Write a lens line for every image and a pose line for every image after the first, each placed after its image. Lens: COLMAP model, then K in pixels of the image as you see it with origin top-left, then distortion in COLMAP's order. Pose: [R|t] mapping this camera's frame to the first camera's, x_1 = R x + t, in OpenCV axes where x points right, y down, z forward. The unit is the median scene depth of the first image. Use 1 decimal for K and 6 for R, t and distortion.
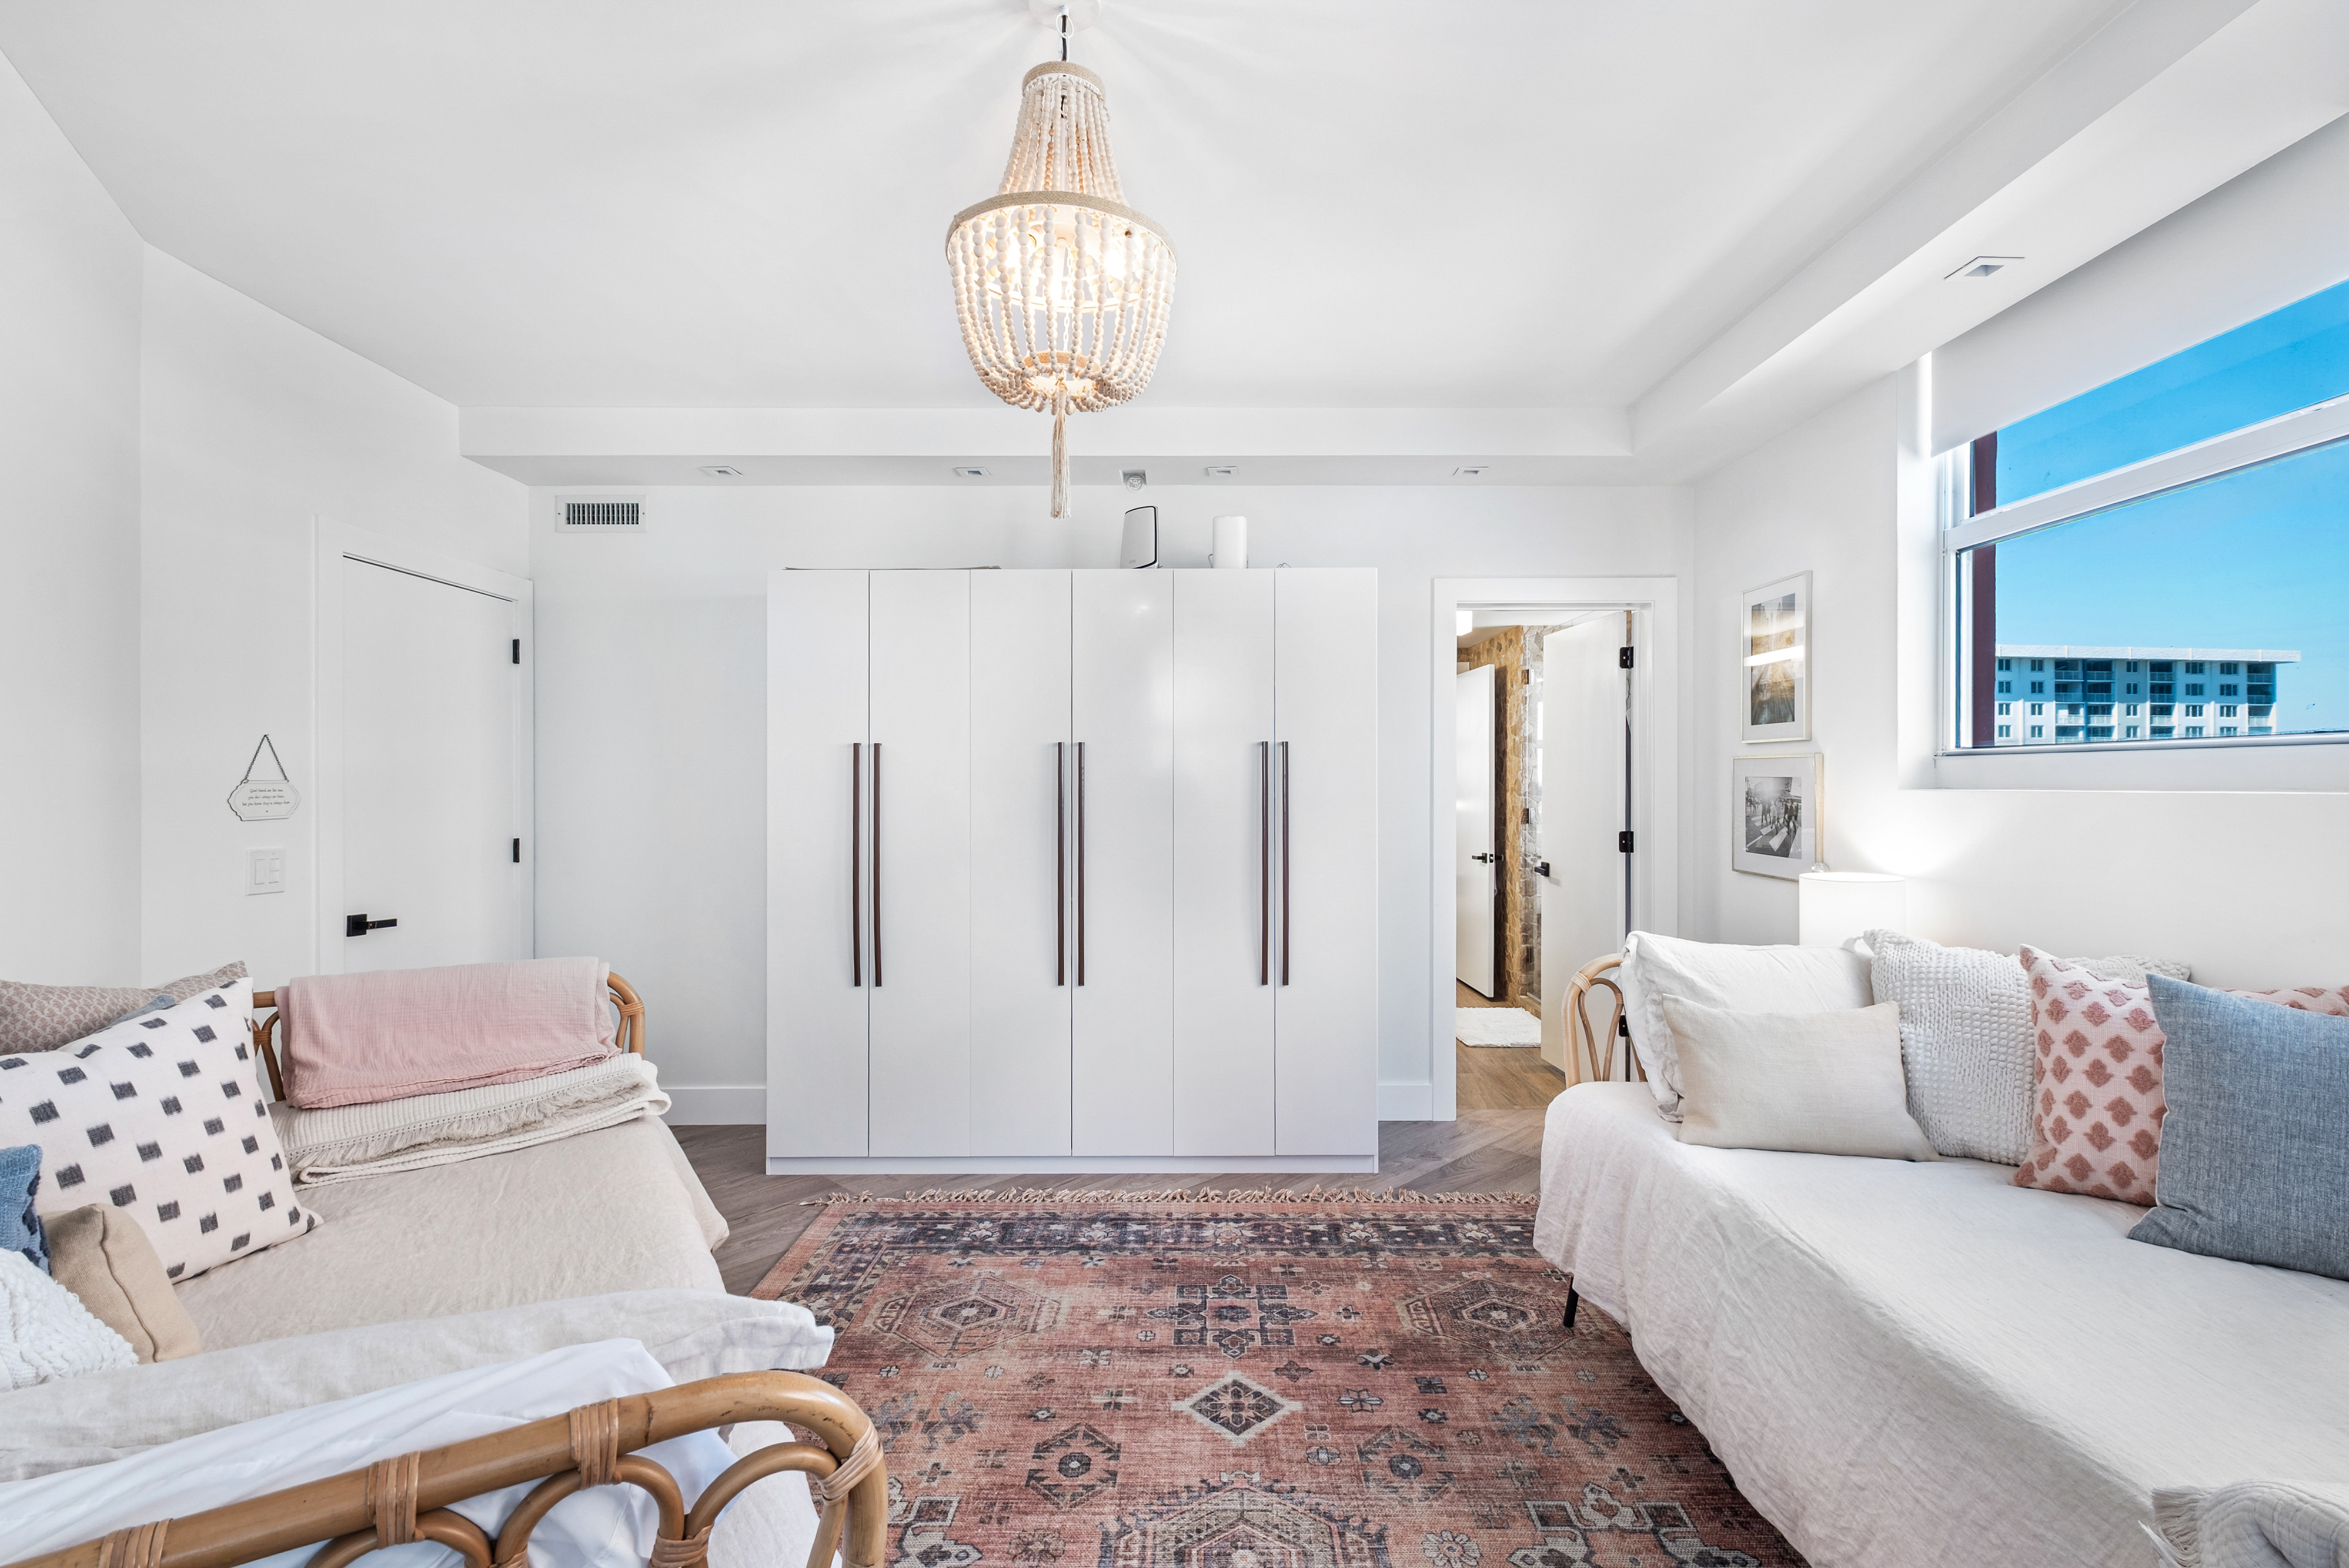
lens RADIAL K [[990.7, 0, 1172.7], [0, 990.7, 771.8], [0, 0, 1]] dist [-0.002772, -0.000391]
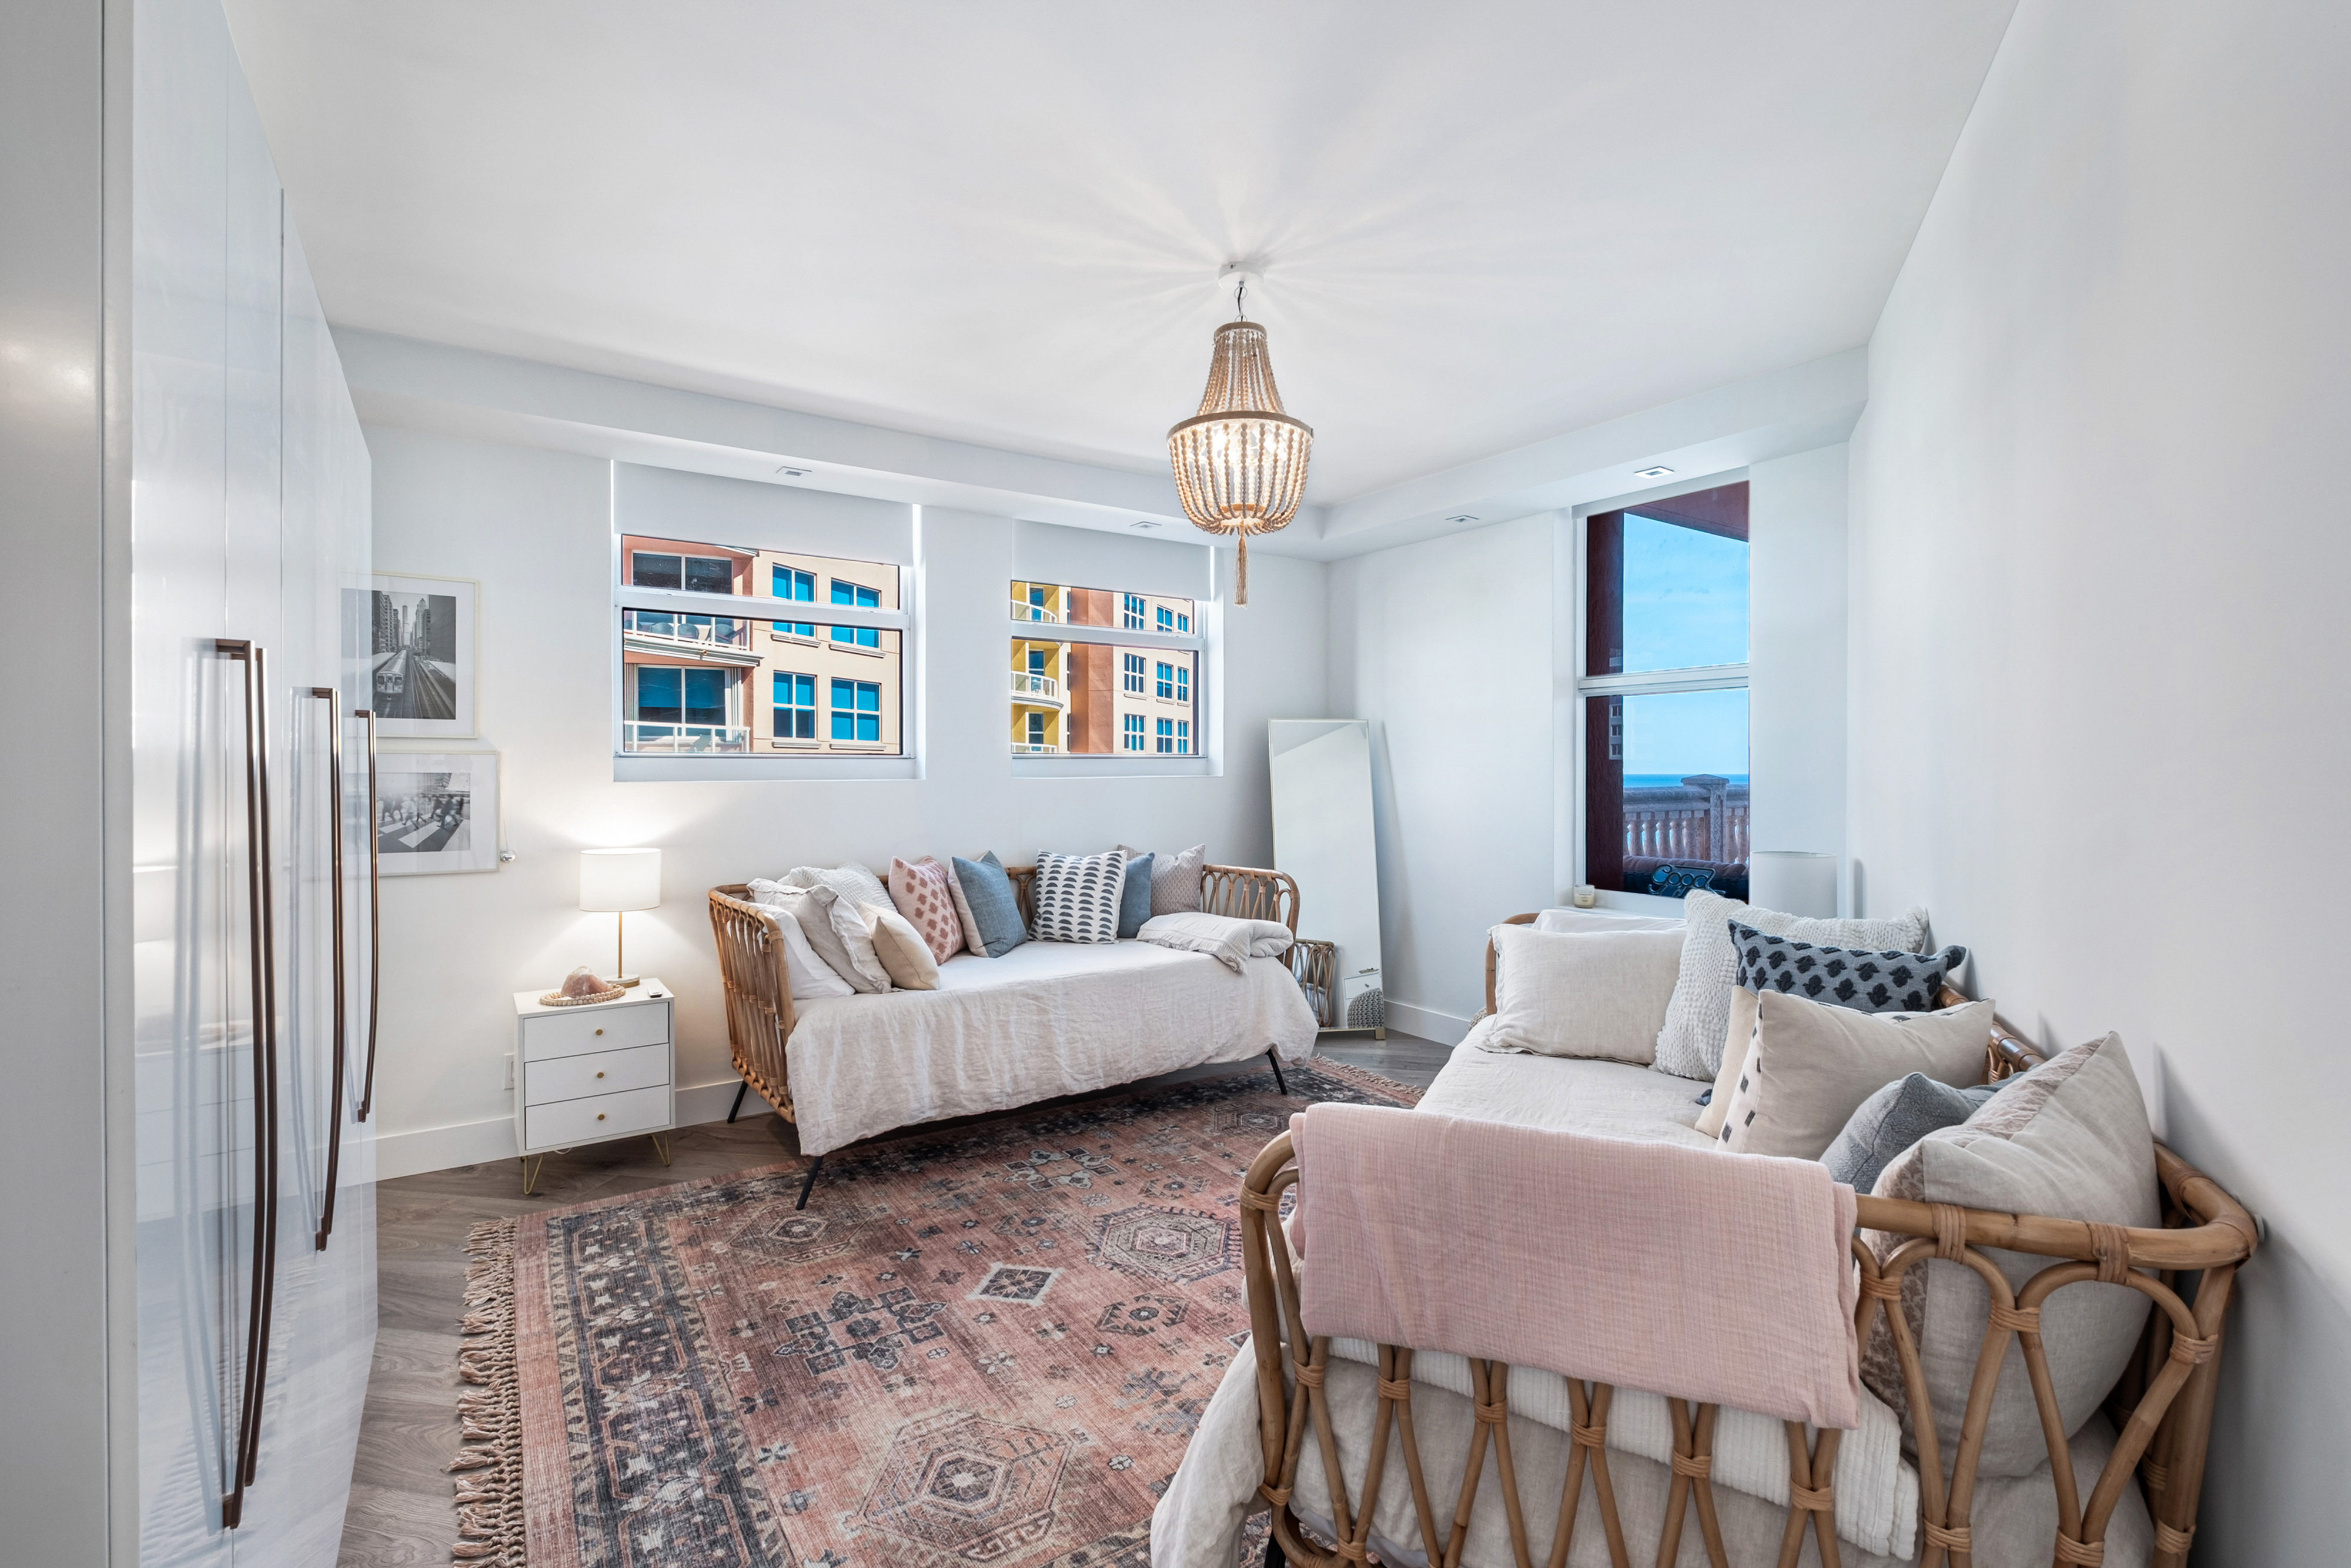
lens RADIAL K [[991.6, 0, 1178.2], [0, 991.6, 784.6], [0, 0, 1]] dist [-0.002772, -0.000391]
pose [[-0.509299, -0.009067, 0.860542, -0.868970], [-0.002639, 0.999956, 0.008974, 0.008744], [-0.860586, 0.002299, -0.509300, 1.157360]]
